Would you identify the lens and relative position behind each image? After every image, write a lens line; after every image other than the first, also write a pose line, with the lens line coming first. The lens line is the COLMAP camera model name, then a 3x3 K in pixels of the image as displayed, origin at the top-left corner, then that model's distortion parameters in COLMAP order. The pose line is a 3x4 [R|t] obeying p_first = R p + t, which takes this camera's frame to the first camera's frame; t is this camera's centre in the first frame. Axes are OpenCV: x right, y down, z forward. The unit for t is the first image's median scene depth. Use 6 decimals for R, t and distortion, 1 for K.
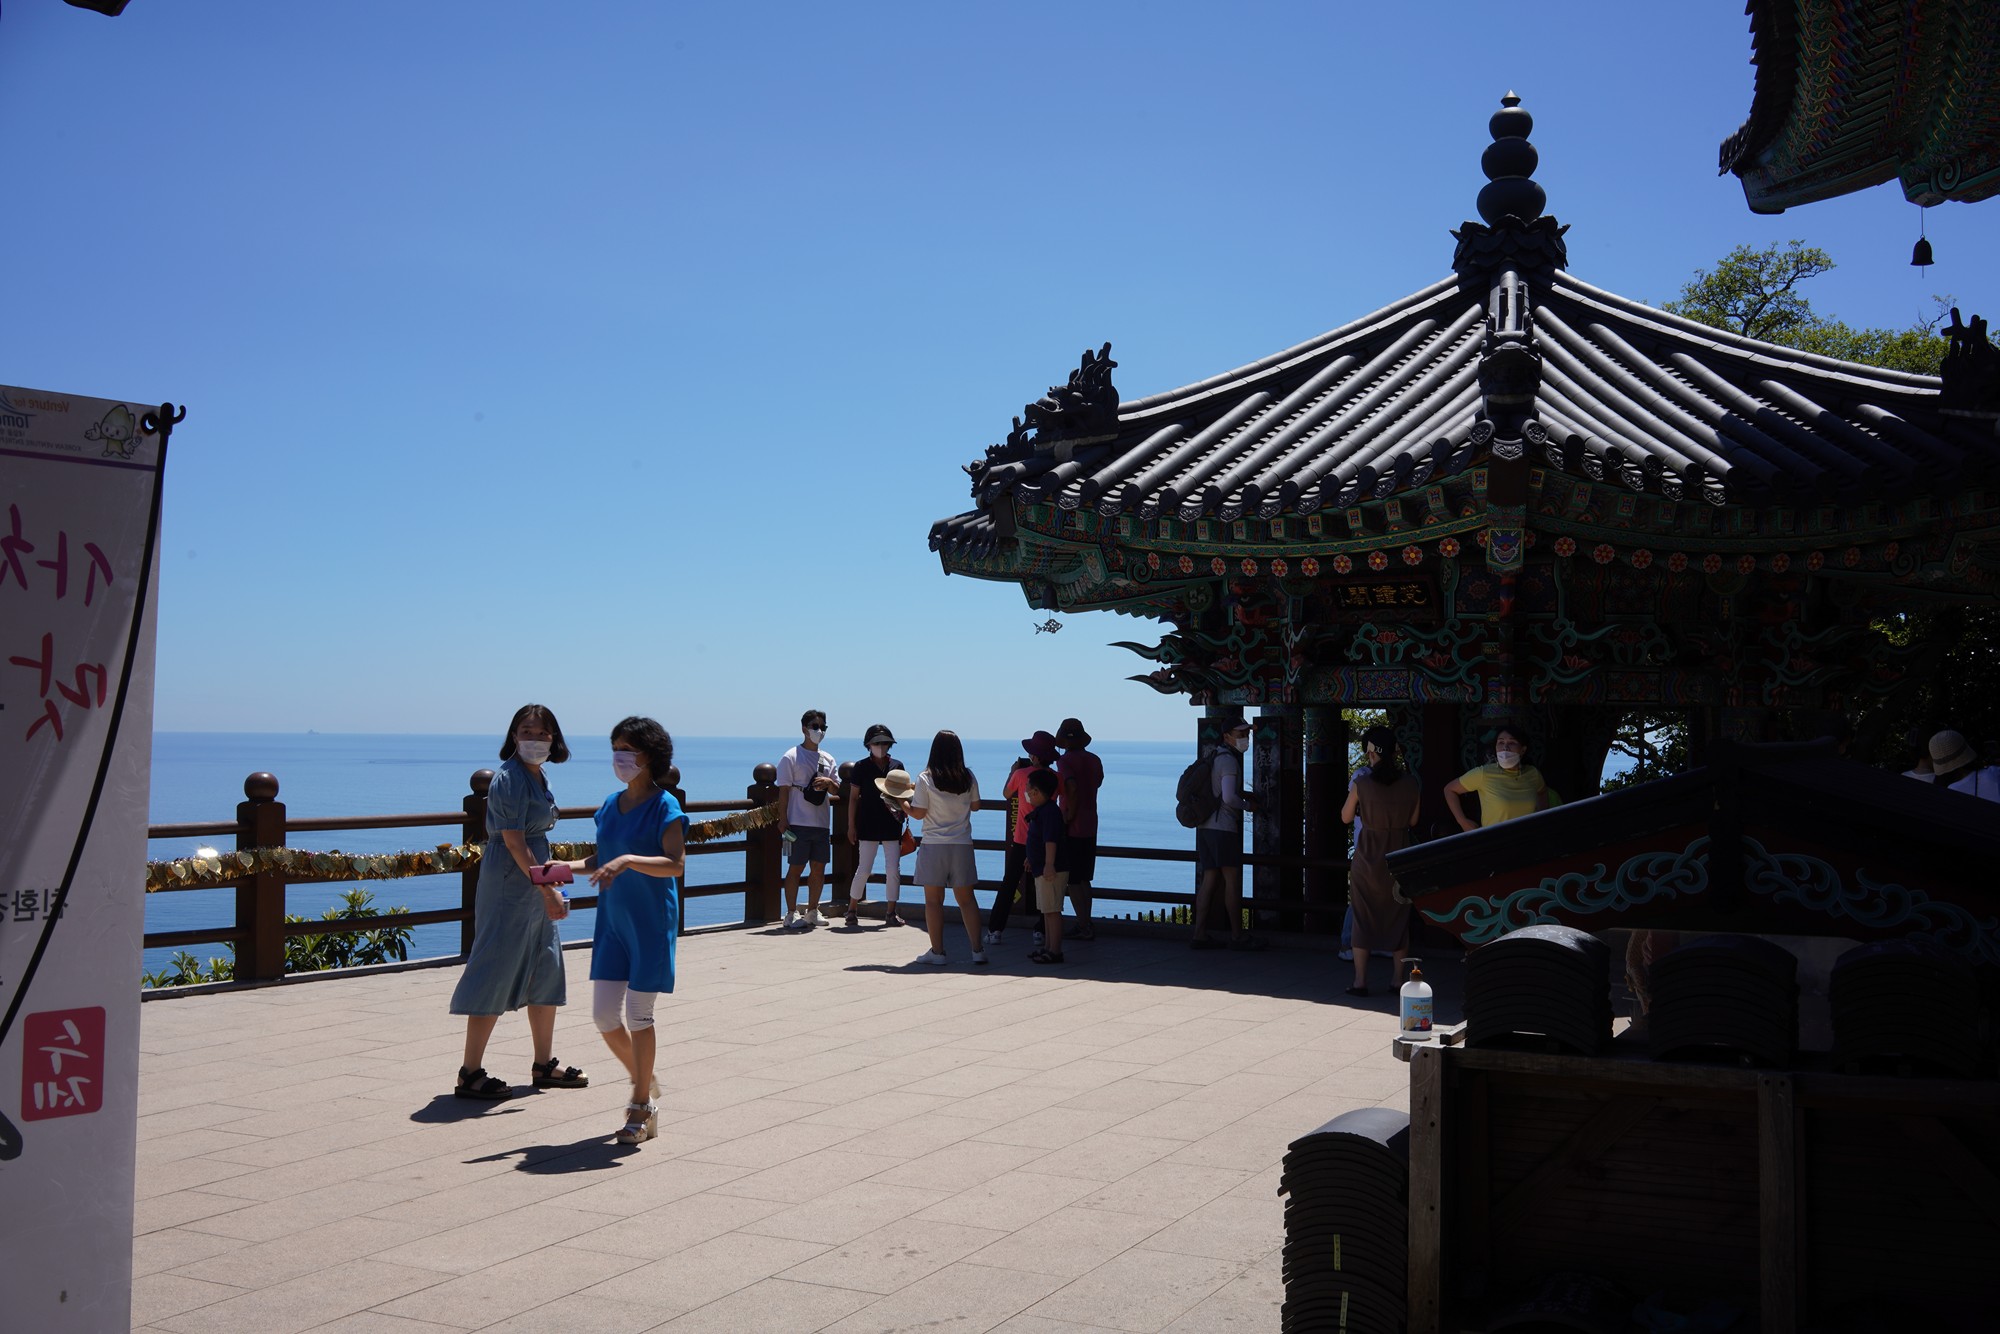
lens RADIAL K [[1911.0, 0, 1000.0], [0, 1911.0, 667.0], [0, 0, 1]] dist [-0.015046, -0.013798]
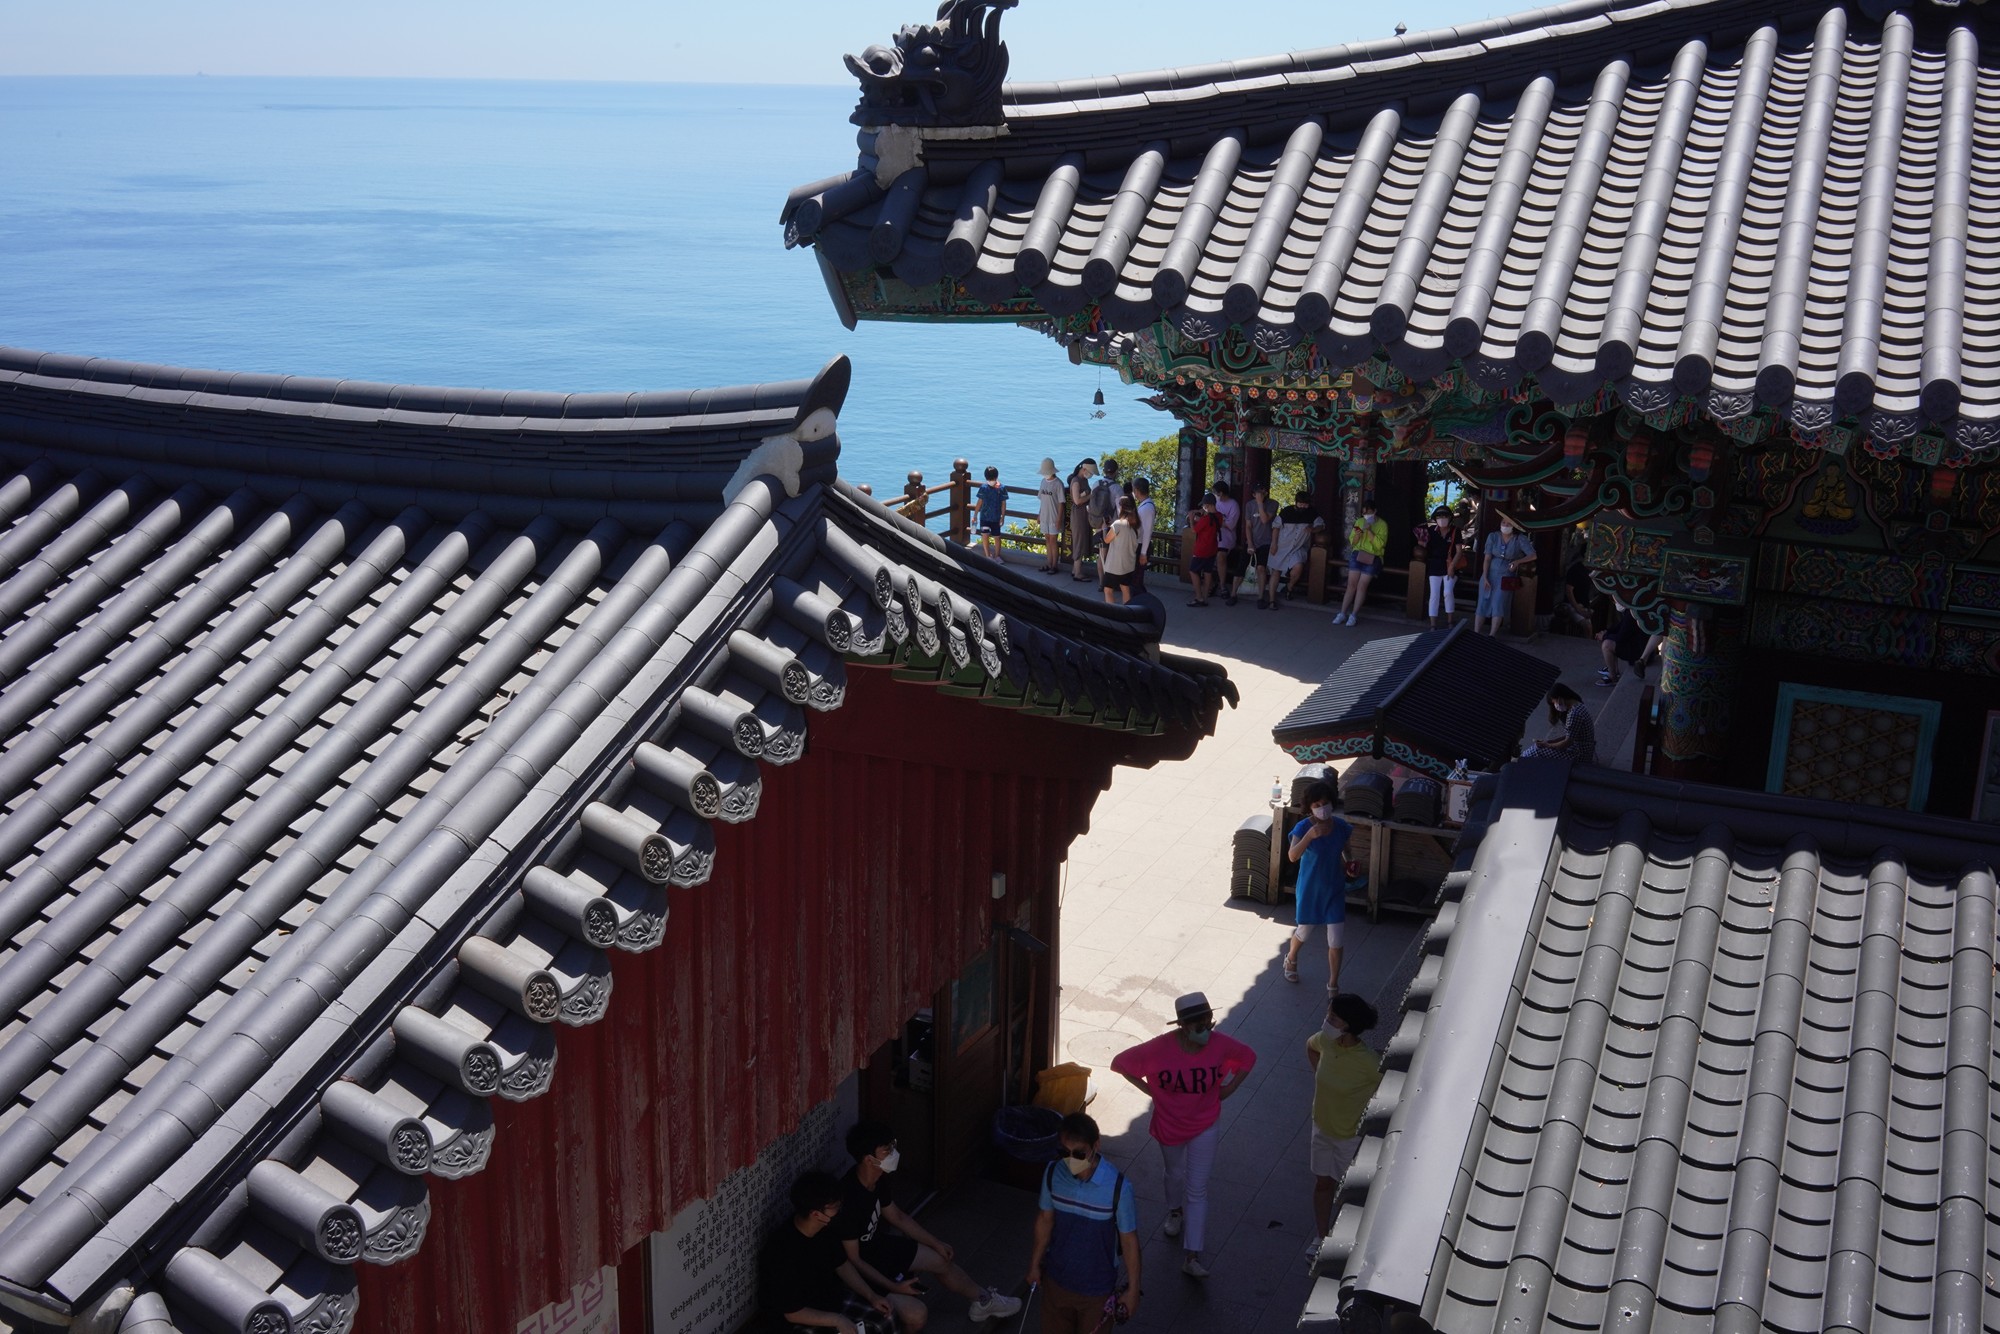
lens RADIAL K [[1911.0, 0, 1000.0], [0, 1911.0, 667.0], [0, 0, 1]] dist [-0.015046, -0.013798]
pose [[0.999328, -0.007122, 0.035955, -0.124912], [-0.005140, 0.944021, 0.329847, -0.371789], [-0.036291, -0.329810, 0.943350, -0.671930]]
